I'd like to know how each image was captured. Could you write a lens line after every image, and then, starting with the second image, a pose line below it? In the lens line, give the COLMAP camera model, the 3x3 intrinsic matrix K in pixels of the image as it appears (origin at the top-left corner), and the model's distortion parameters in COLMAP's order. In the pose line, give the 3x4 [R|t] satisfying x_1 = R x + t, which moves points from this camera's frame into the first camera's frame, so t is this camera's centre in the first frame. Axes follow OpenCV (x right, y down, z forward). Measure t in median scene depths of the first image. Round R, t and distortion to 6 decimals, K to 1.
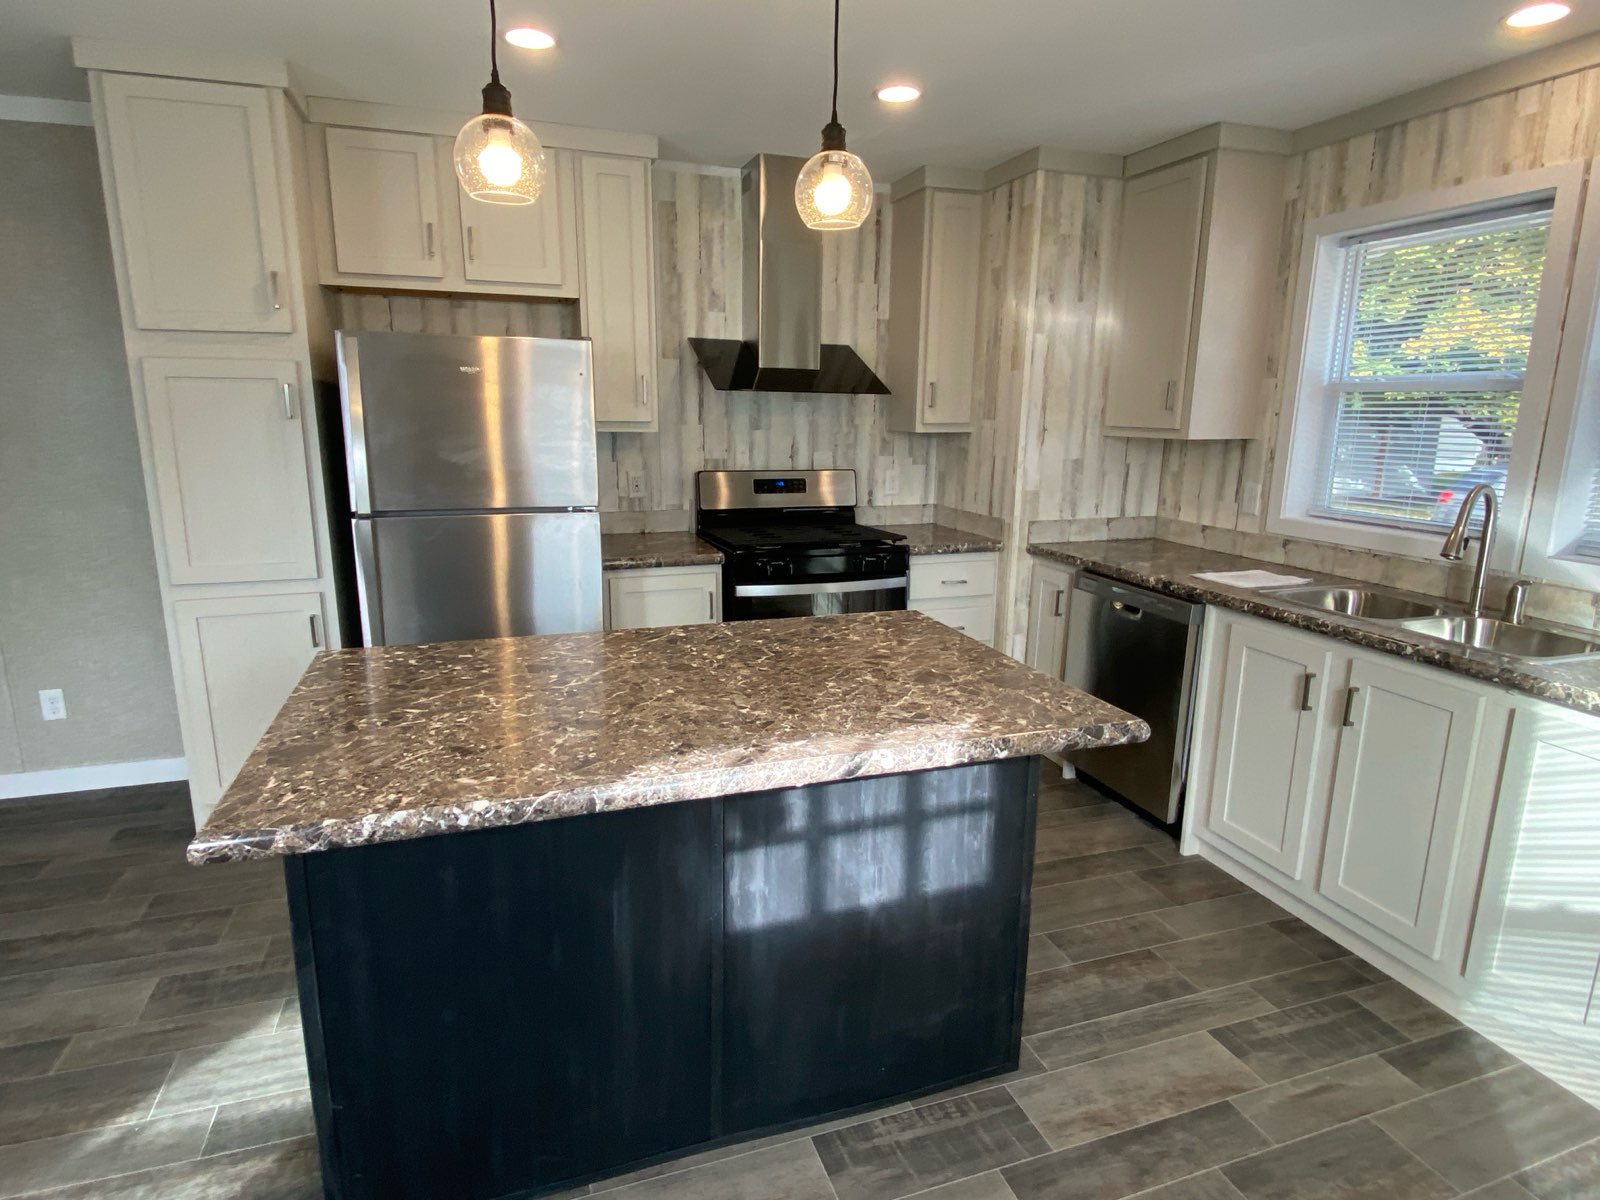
lens RADIAL K [[869.2, 0, 793.4], [0, 869.2, 590.7], [0, 0, 1]] dist [0.036872, -0.042392]
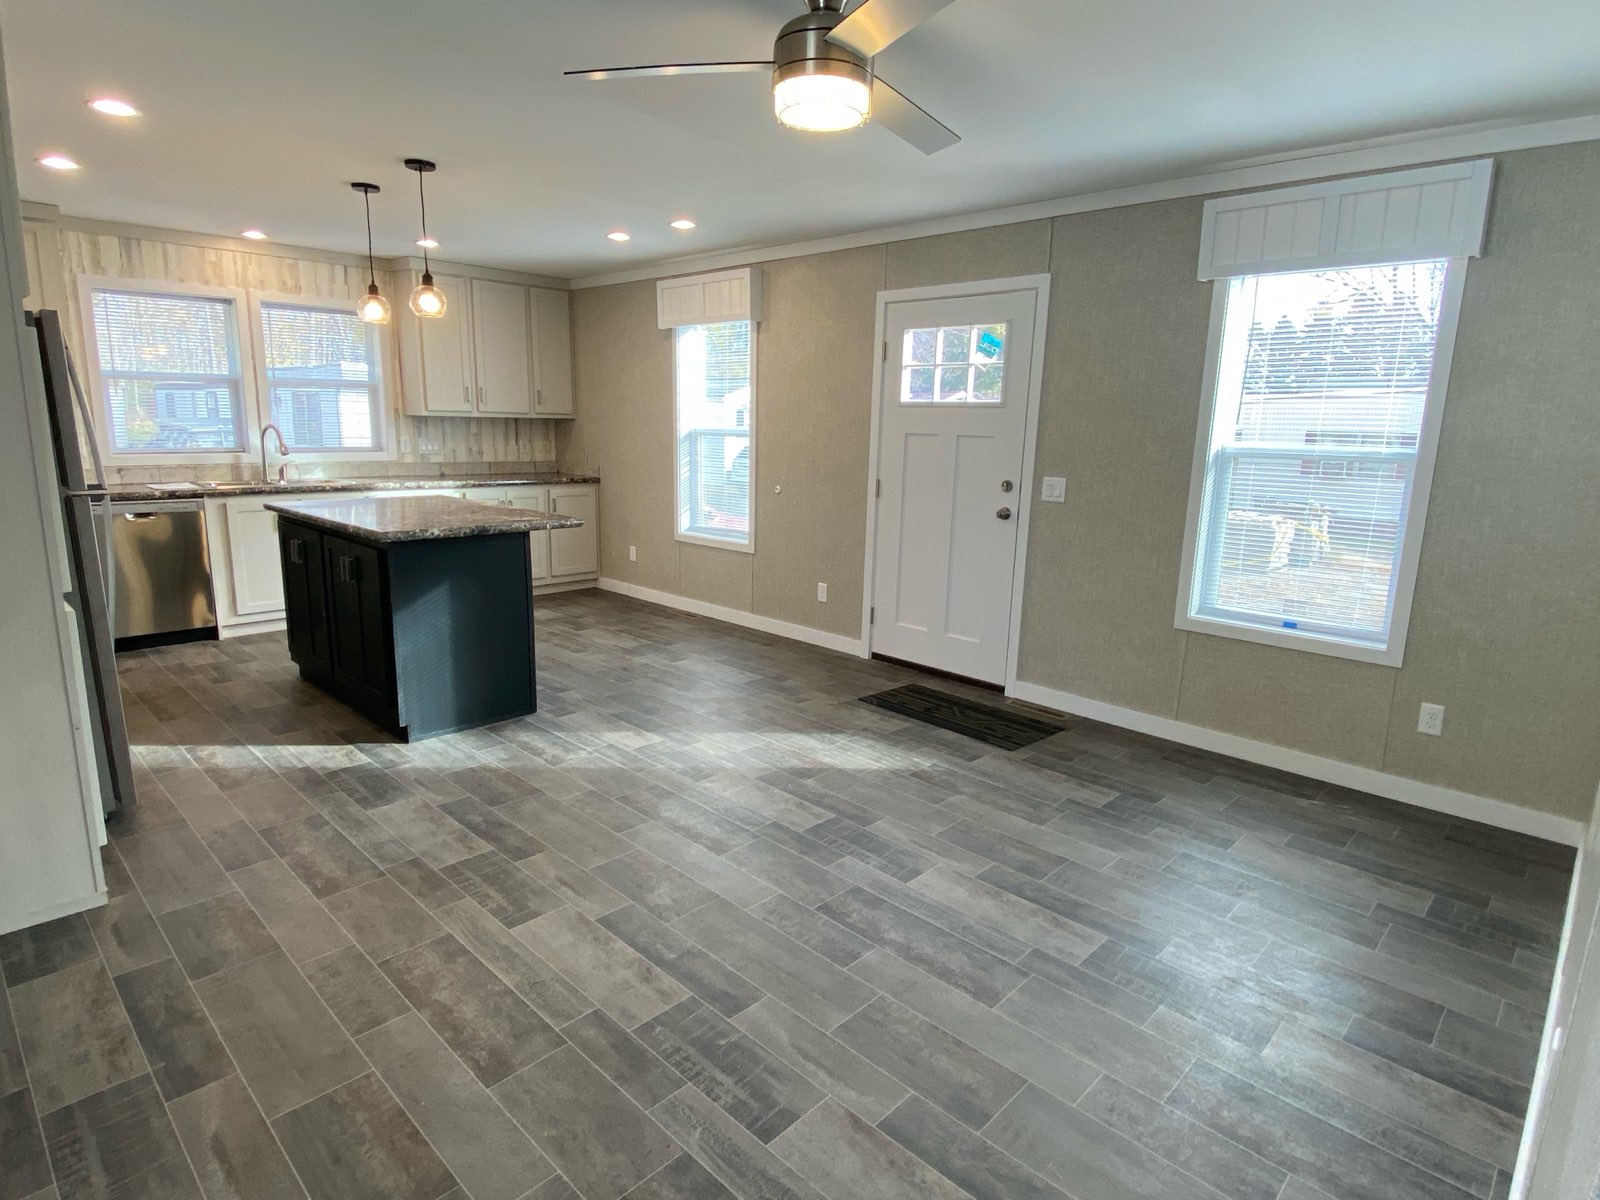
lens RADIAL K [[866.4, 0, 799.9], [0, 866.4, 596.3], [0, 0, 1]] dist [0.038865, -0.042633]
pose [[-0.455439, -0.199957, 0.867521, -1.571761], [0.153699, 0.942158, 0.297851, -0.130120], [-0.876899, 0.268990, -0.398363, 0.624537]]
